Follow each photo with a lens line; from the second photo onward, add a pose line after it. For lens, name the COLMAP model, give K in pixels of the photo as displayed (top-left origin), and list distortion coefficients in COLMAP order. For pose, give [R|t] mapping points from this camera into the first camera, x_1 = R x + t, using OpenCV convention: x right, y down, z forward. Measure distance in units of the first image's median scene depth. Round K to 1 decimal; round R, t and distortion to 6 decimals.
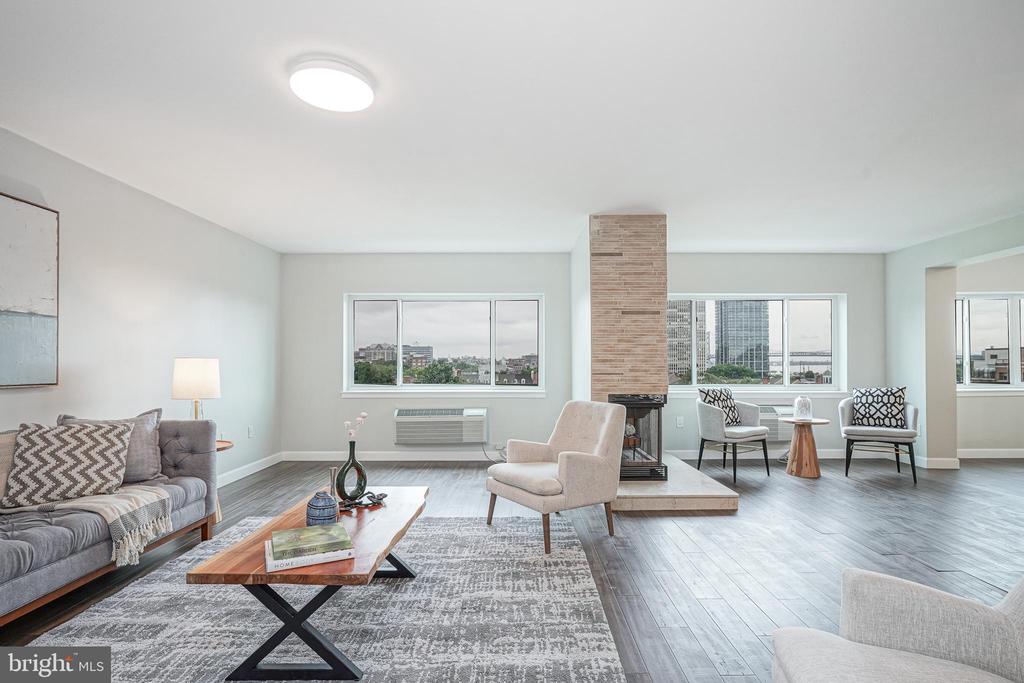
lens RADIAL K [[496.1, 0, 522.2], [0, 496.1, 361.4], [0, 0, 1]] dist [-0.010835, 0.007386]
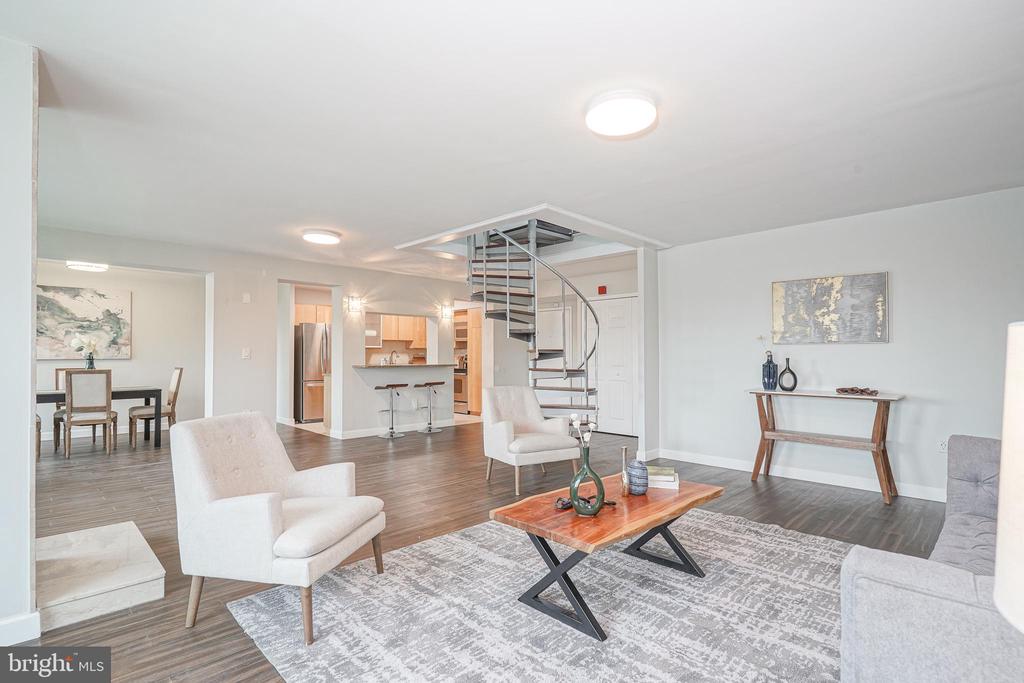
lens RADIAL K [[496.1, 0, 511.1], [0, 496.1, 344.8], [0, 0, 1]] dist [-0.010835, 0.007386]
pose [[-0.698749, 0.021351, 0.715048, -0.519451], [0.000988, 0.999582, -0.028882, 0.002993], [-0.715366, -0.019475, -0.698478, 1.004184]]
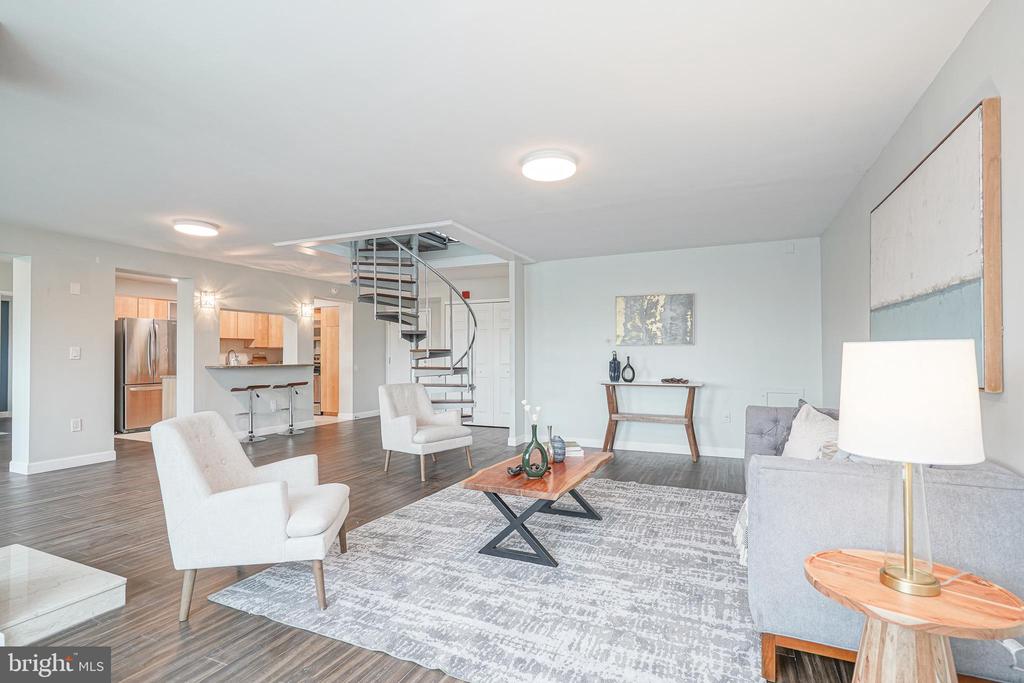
lens RADIAL K [[496.1, 0, 514.0], [0, 496.1, 345.4], [0, 0, 1]] dist [-0.010835, 0.007386]
pose [[-0.909252, 0.015637, 0.415953, -0.457472], [0.005532, 0.999660, -0.025487, 0.003885], [-0.416210, -0.020873, -0.909029, 1.207953]]
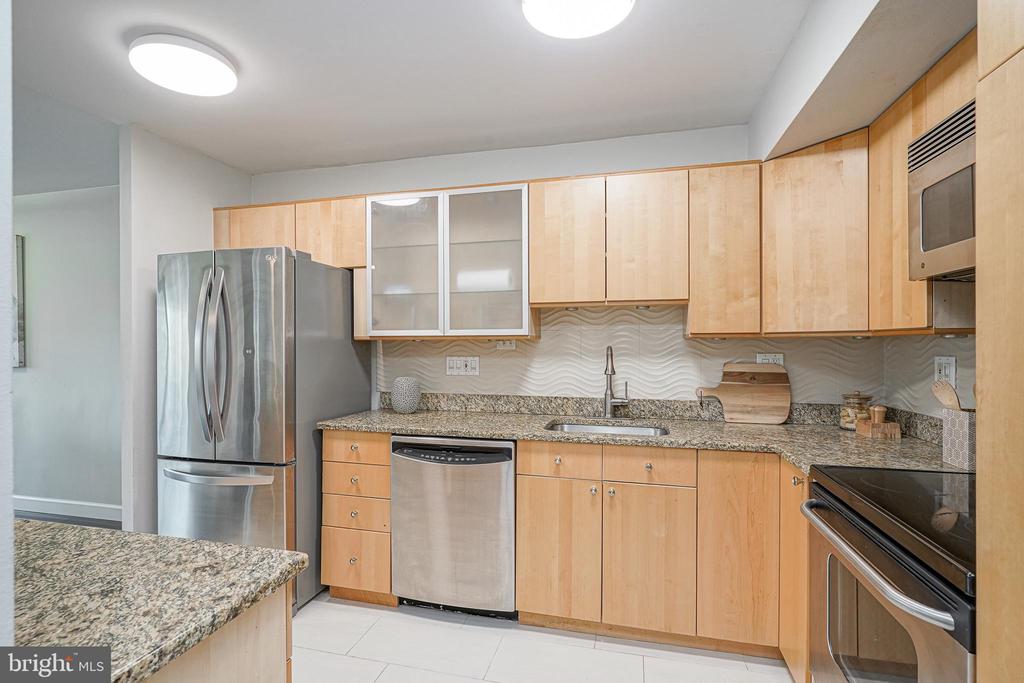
lens RADIAL K [[496.1, 0, 506.9], [0, 496.1, 341.3], [0, 0, 1]] dist [-0.010835, 0.007386]
pose [[0.254734, 0.008759, 0.966972, 1.013464], [-0.002723, 0.999962, -0.008340, -0.039249], [-0.967007, -0.000508, 0.254748, -0.313744]]
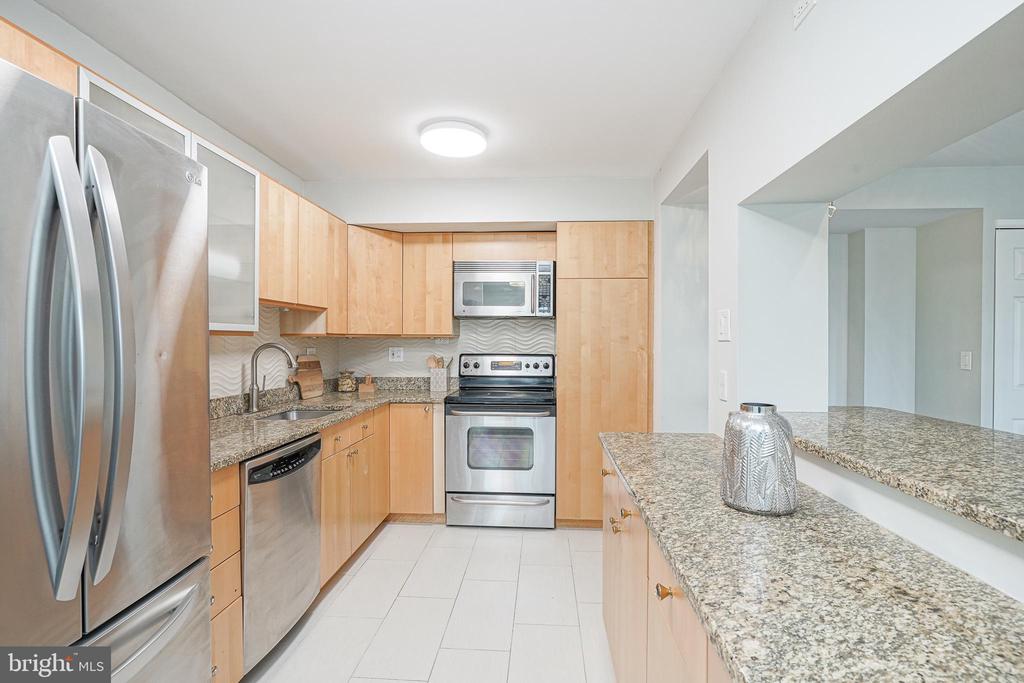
lens RADIAL K [[496.1, 0, 512.8], [0, 496.1, 340.9], [0, 0, 1]] dist [-0.010835, 0.007386]
pose [[-0.997918, 0.002578, 0.064441, 1.258979], [0.002350, 0.999991, -0.003603, -0.038598], [-0.064450, -0.003444, -0.997915, 0.335340]]
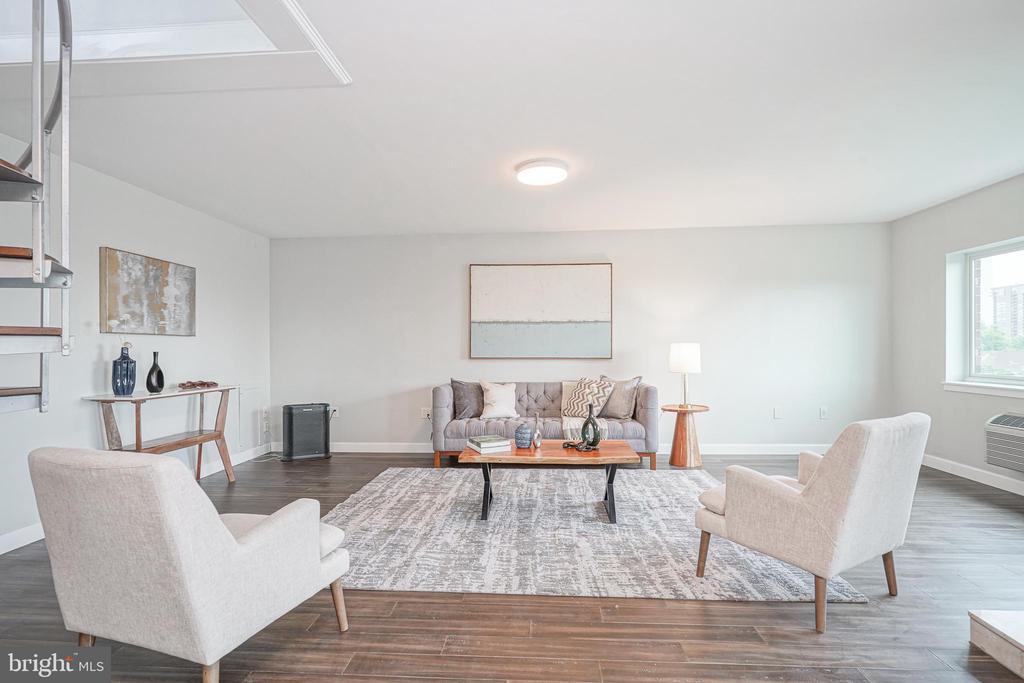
lens RADIAL K [[496.1, 0, 509.7], [0, 496.1, 351.3], [0, 0, 1]] dist [-0.010835, 0.007386]
pose [[-0.068660, 0.012146, -0.997566, 0.618618], [0.009970, 0.999884, 0.011488, -0.003238], [0.997590, -0.009157, -0.068773, 0.509969]]
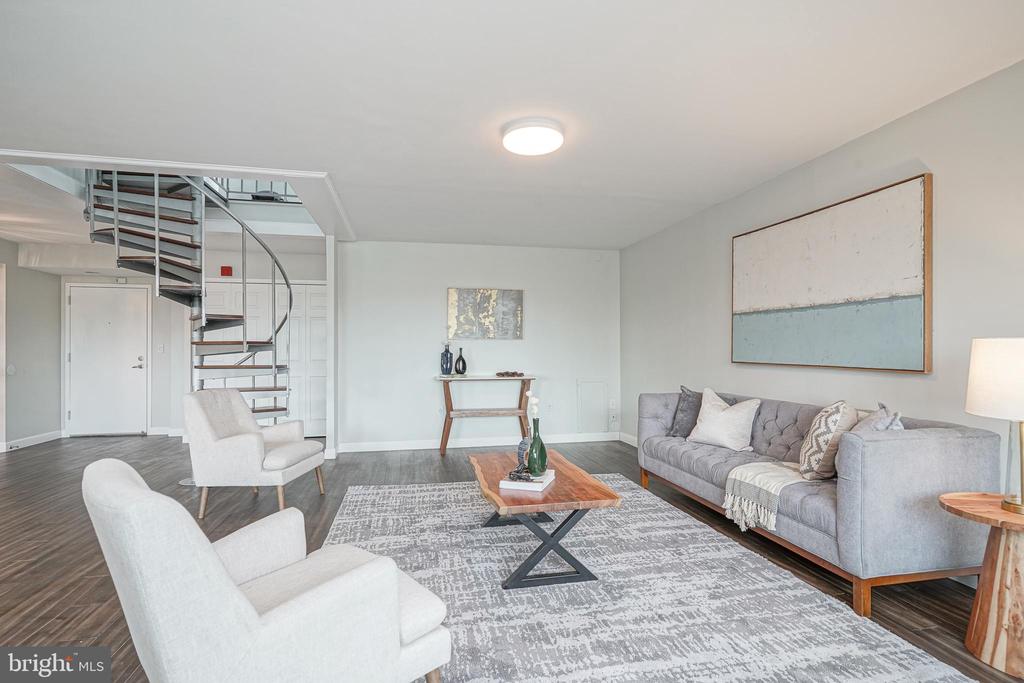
lens RADIAL K [[496.1, 0, 515.1], [0, 496.1, 344.4], [0, 0, 1]] dist [-0.010835, 0.007386]
pose [[-0.978165, 0.005913, -0.207748, -0.032767], [0.008526, 0.999895, -0.011685, 0.001486], [0.207657, -0.013201, -0.978113, 1.157376]]
